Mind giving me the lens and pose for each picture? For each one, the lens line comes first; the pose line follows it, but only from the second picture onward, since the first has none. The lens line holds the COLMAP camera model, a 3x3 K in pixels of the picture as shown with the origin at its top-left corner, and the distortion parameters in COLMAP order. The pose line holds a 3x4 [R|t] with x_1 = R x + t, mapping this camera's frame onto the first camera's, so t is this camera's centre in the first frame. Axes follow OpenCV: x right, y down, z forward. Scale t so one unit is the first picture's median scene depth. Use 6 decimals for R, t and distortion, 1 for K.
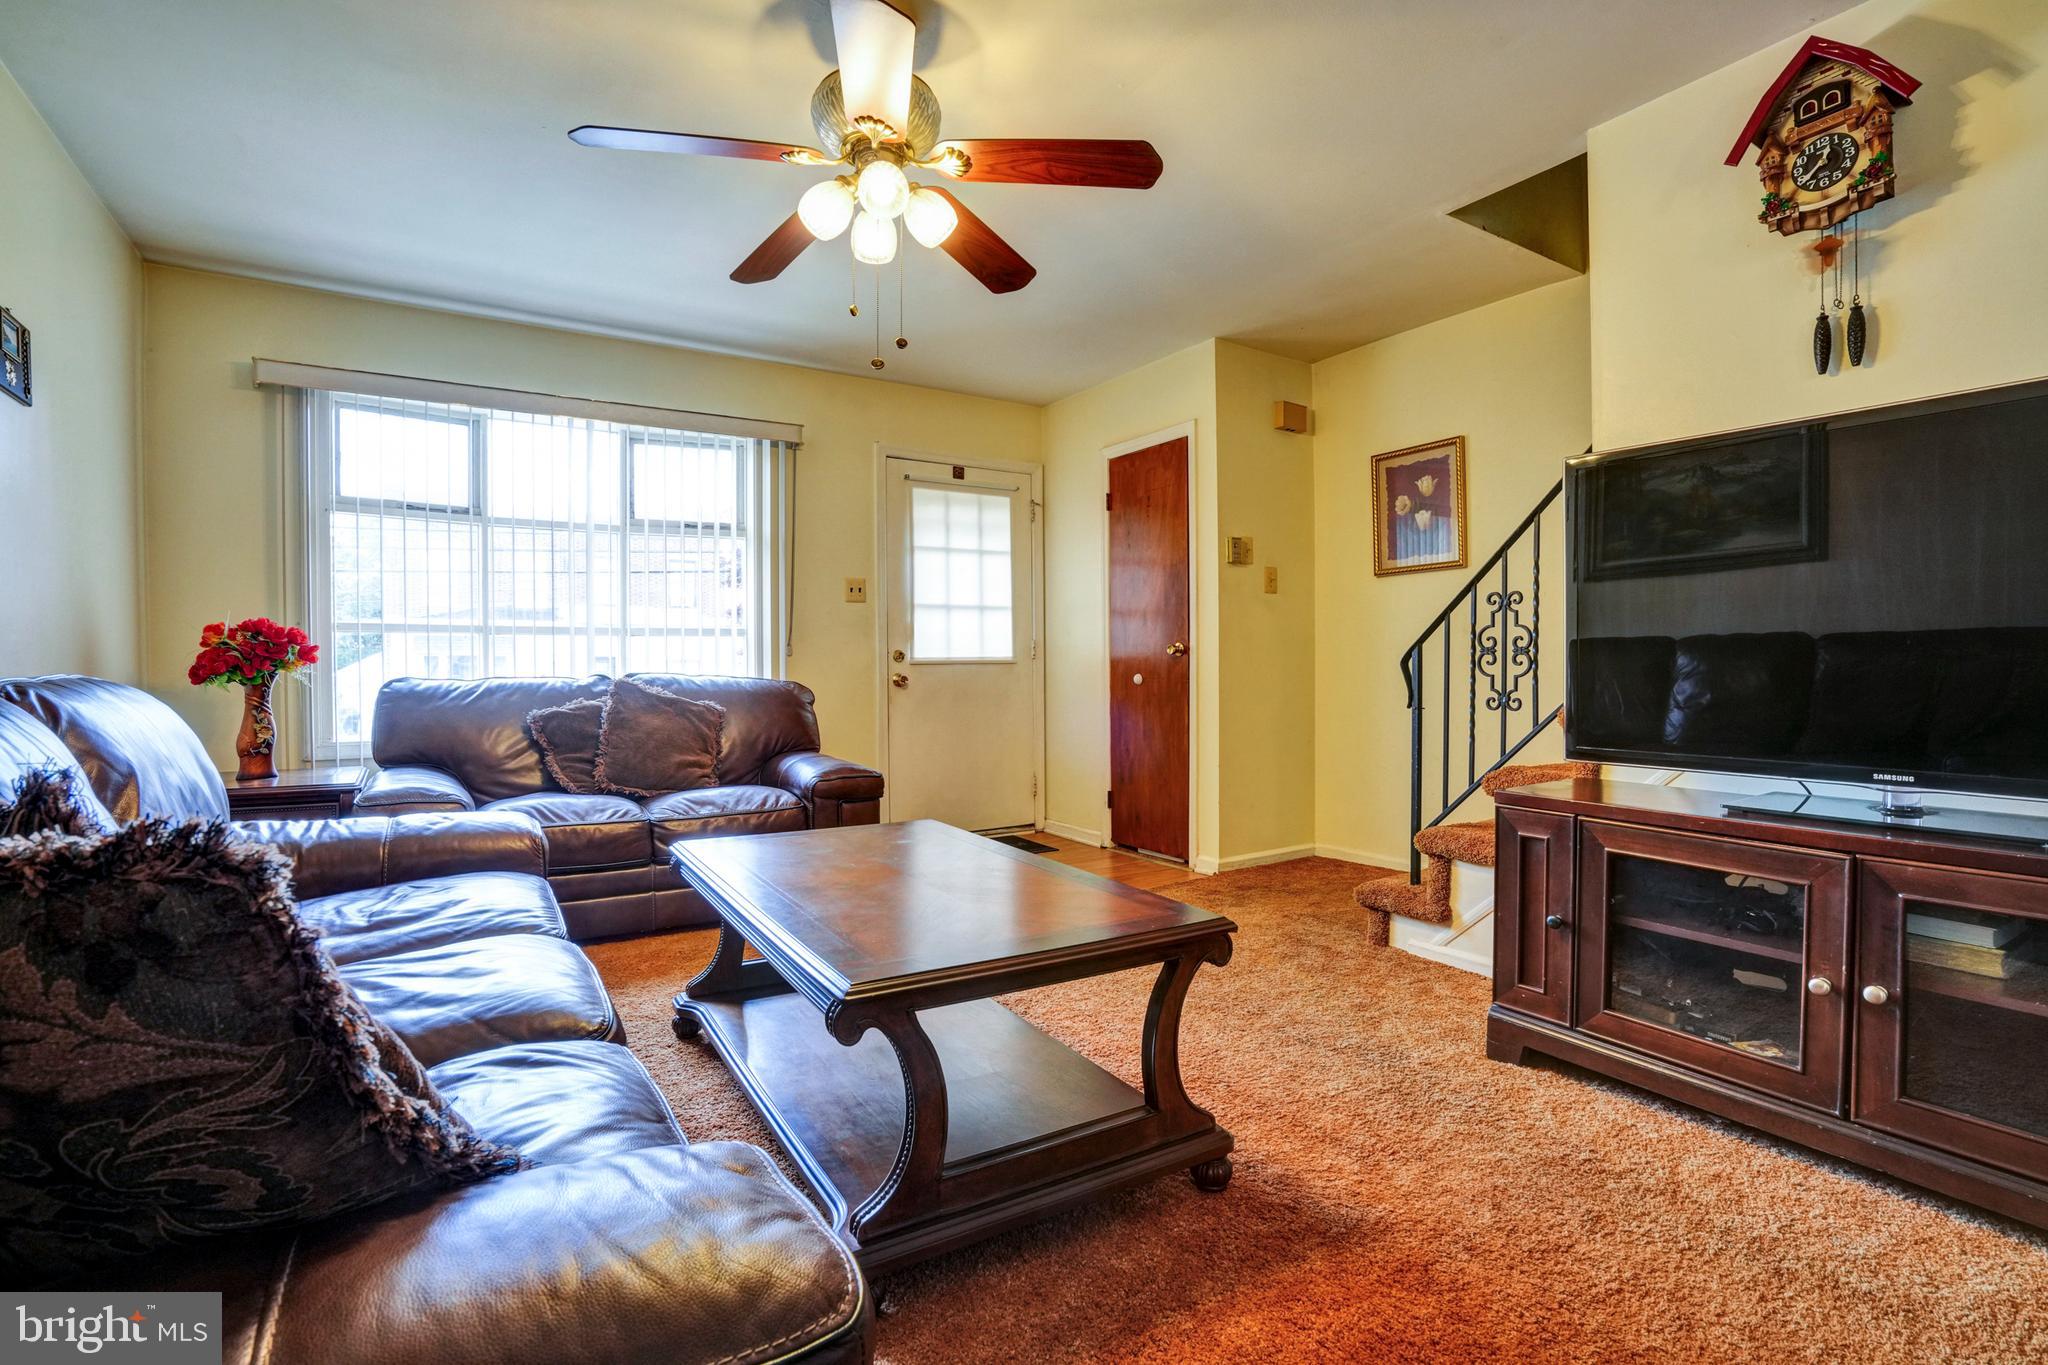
lens RADIAL K [[947.8, 0, 1027.9], [0, 947.8, 681.5], [0, 0, 1]] dist [-0.065874, 0.027982]
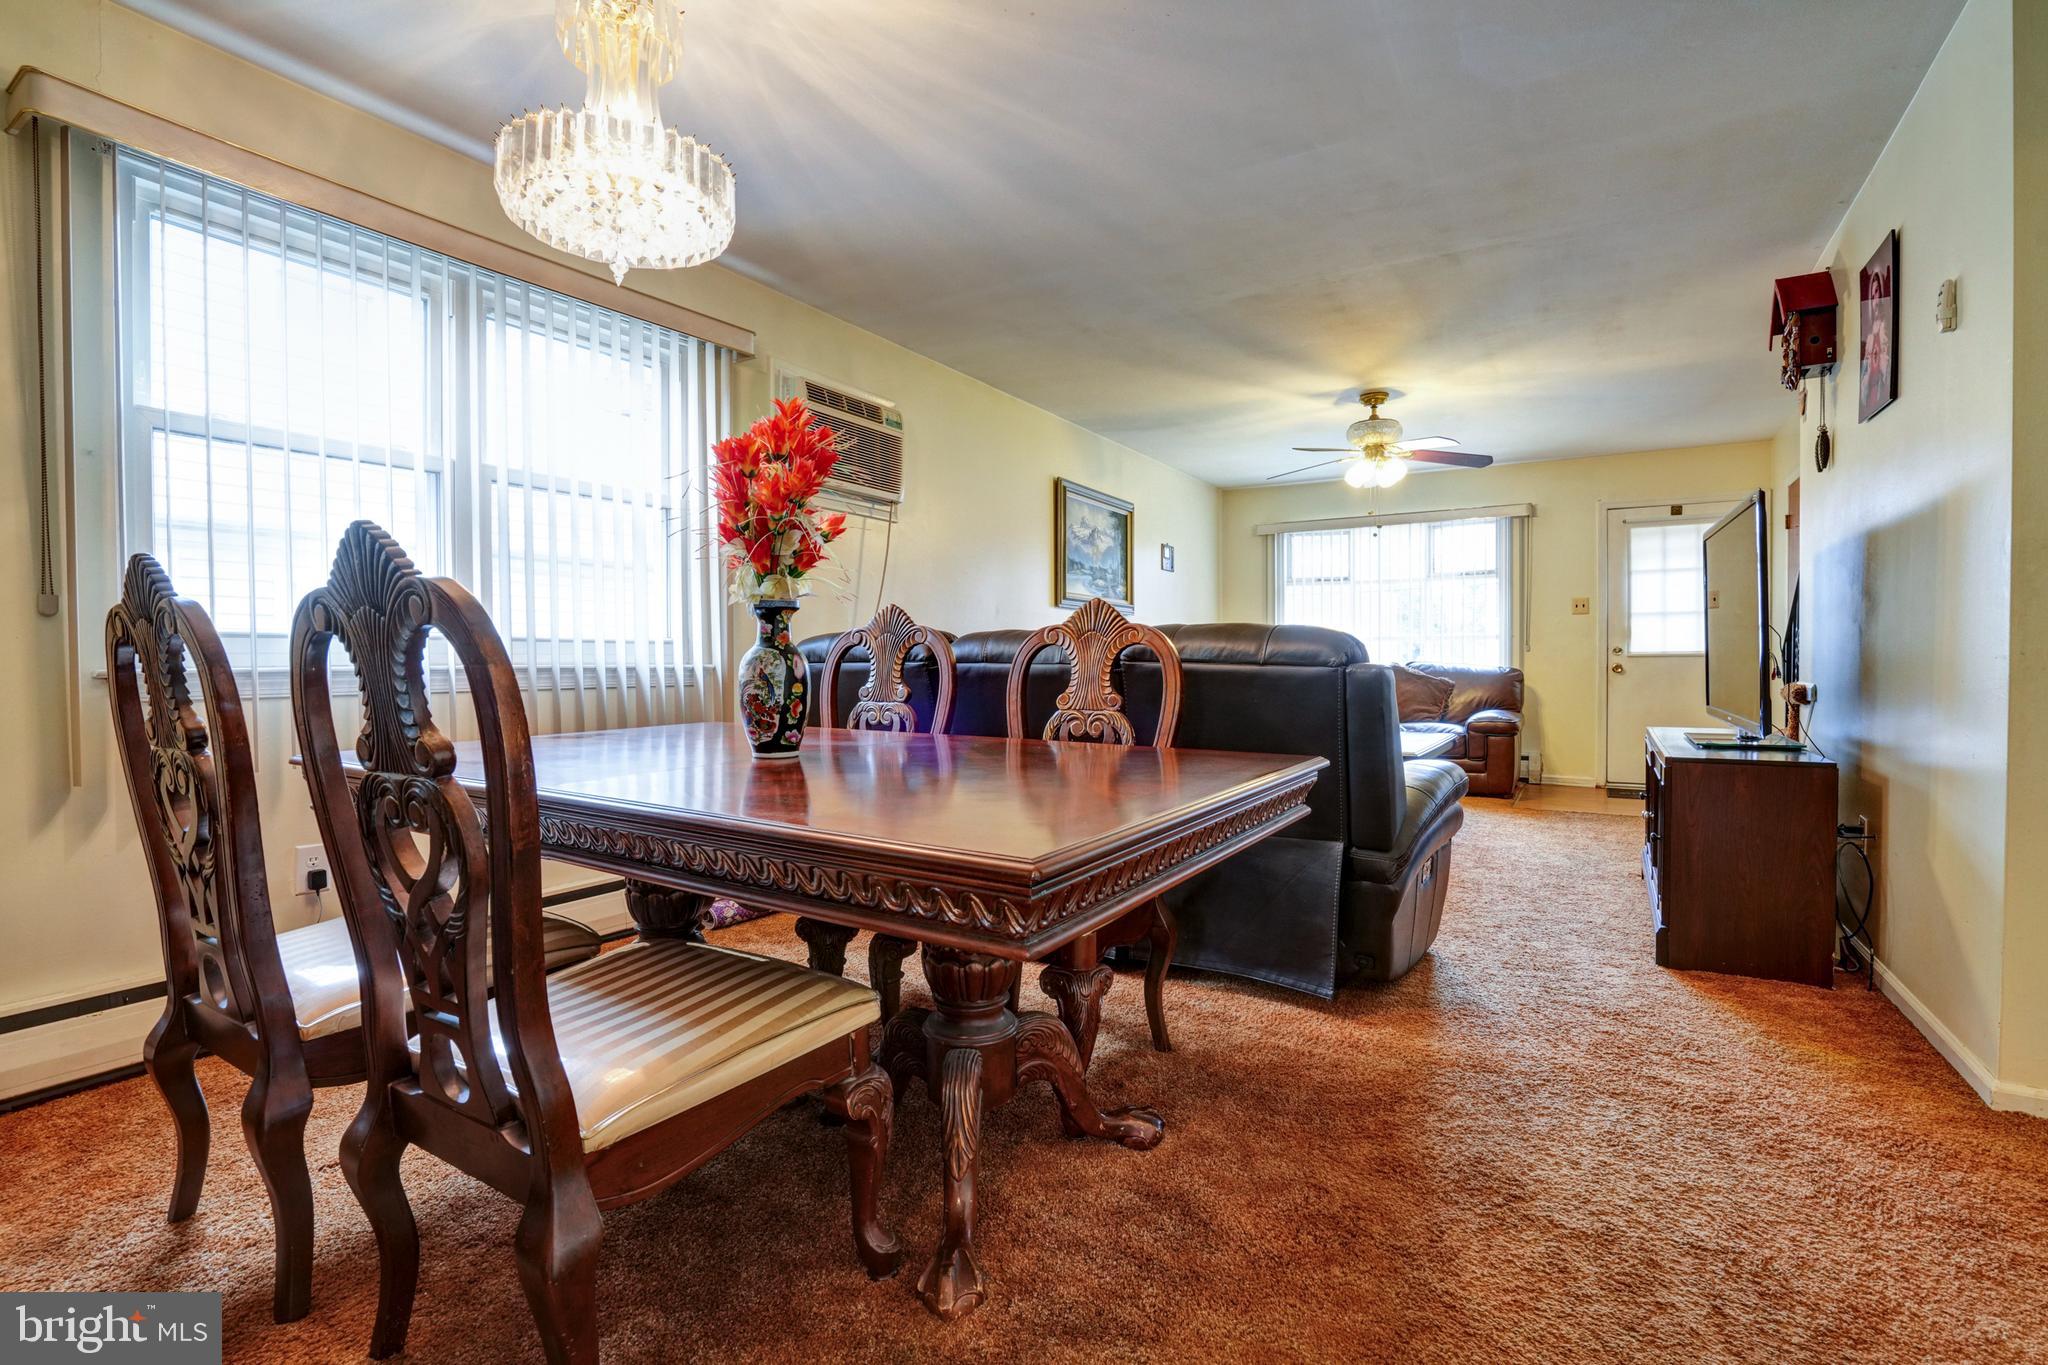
lens RADIAL K [[935.7, 0, 1021.3], [0, 935.7, 680.2], [0, 0, 1]] dist [-0.058353, 0.018724]
pose [[0.436549, 0.020251, -0.899452, 0.862045], [-0.014477, 0.999775, 0.015484, 0.010310], [0.899564, 0.006262, 0.436744, -0.472586]]
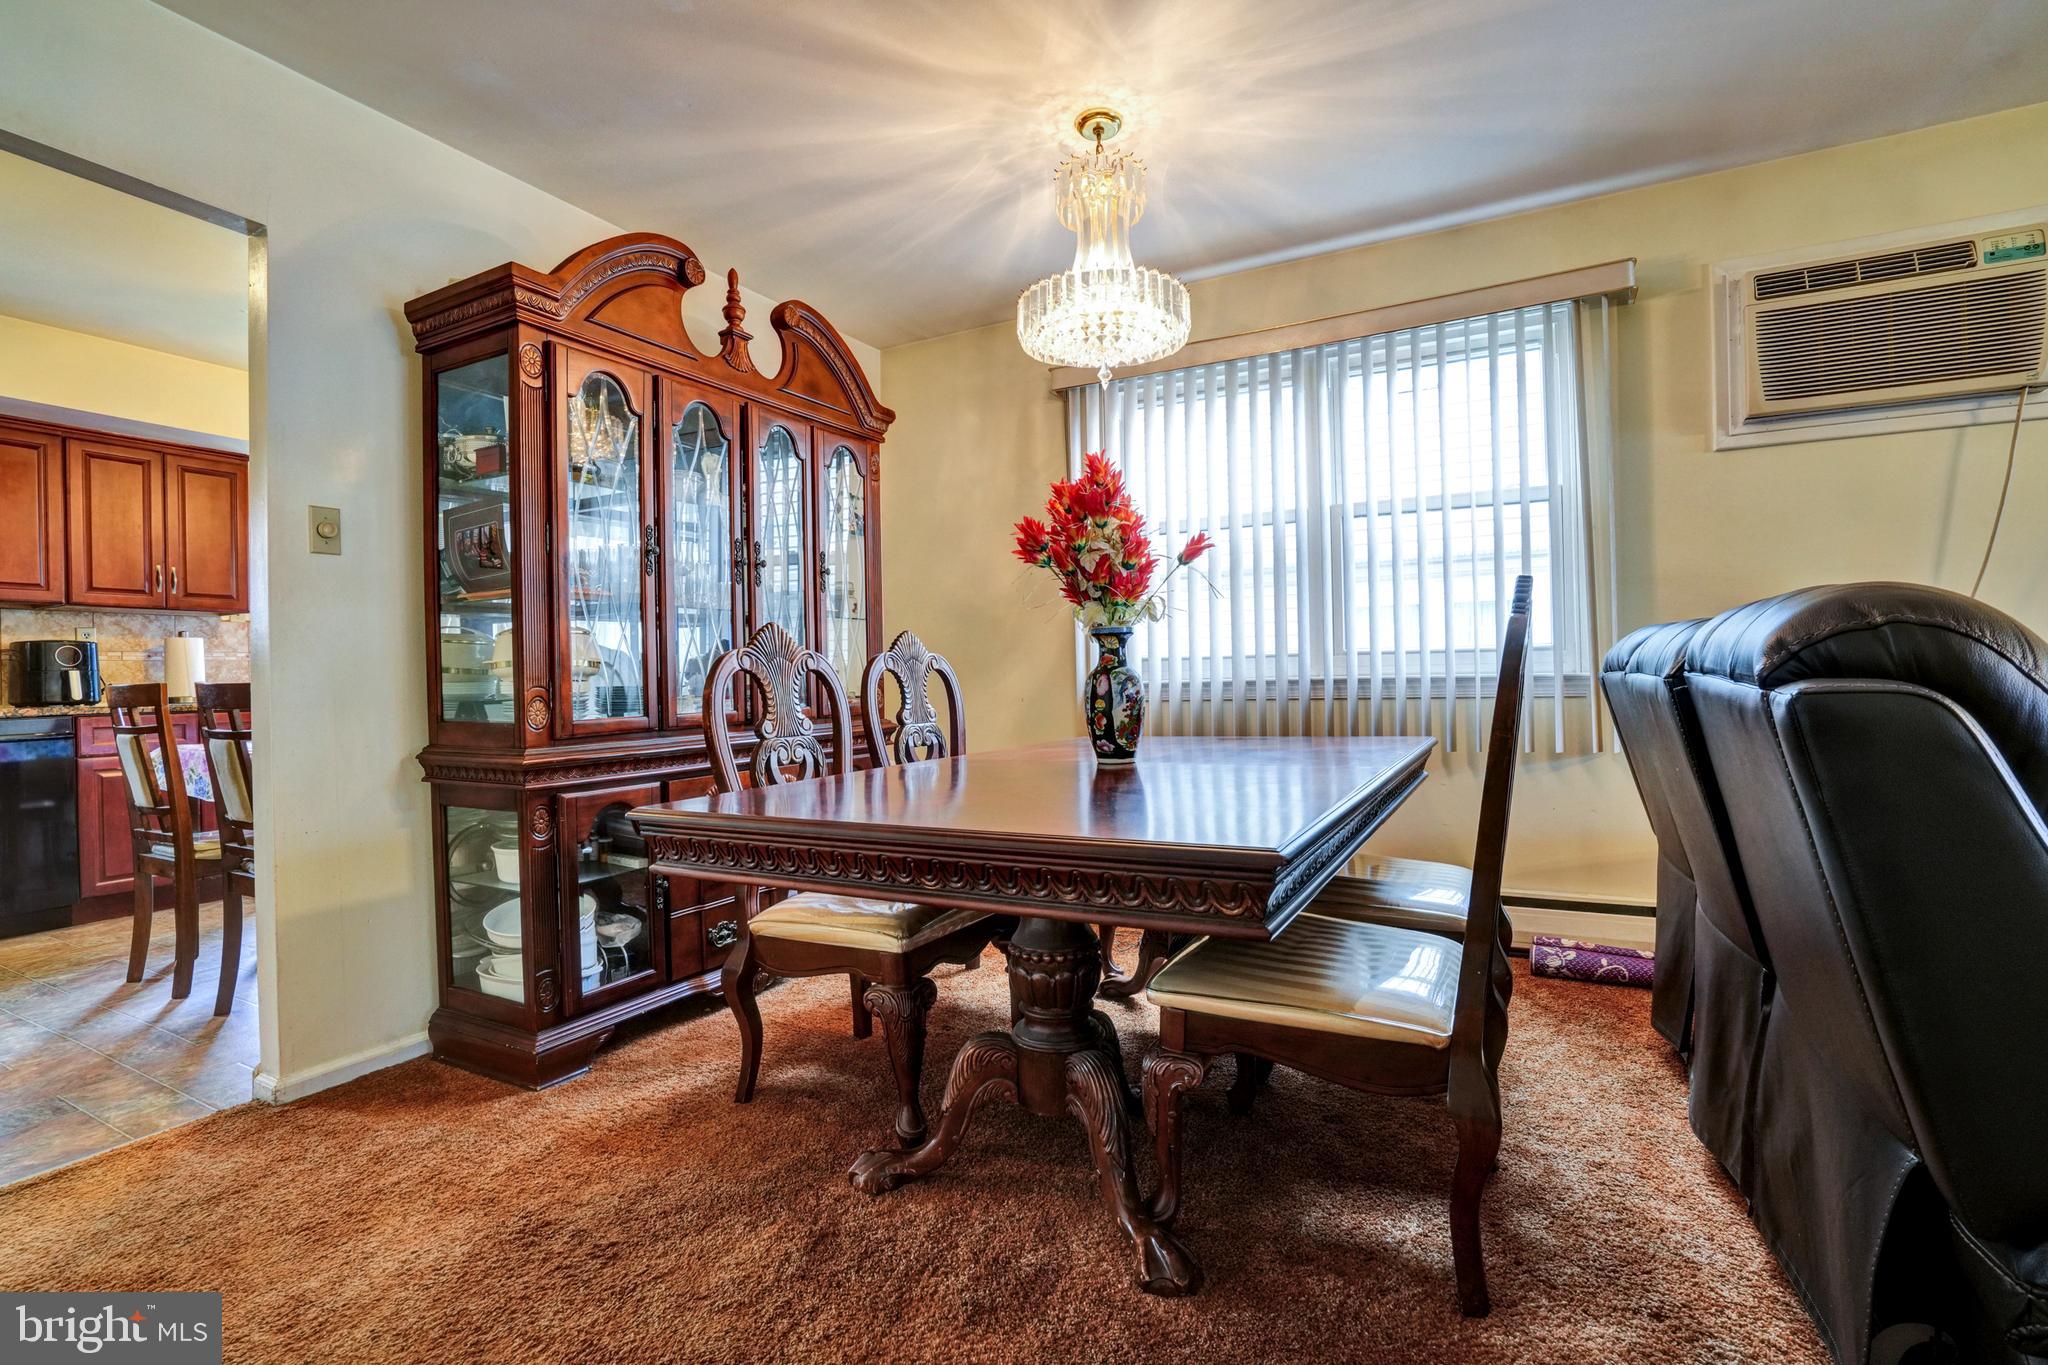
lens RADIAL K [[939.0, 0, 1009.2], [0, 939.0, 683.8], [0, 0, 1]] dist [-0.046459, 0.014250]
pose [[-0.868674, 0.023360, -0.494833, 0.723896], [0.014720, 0.999664, 0.021351, -0.000639], [0.495166, 0.011263, -0.868726, 0.041011]]
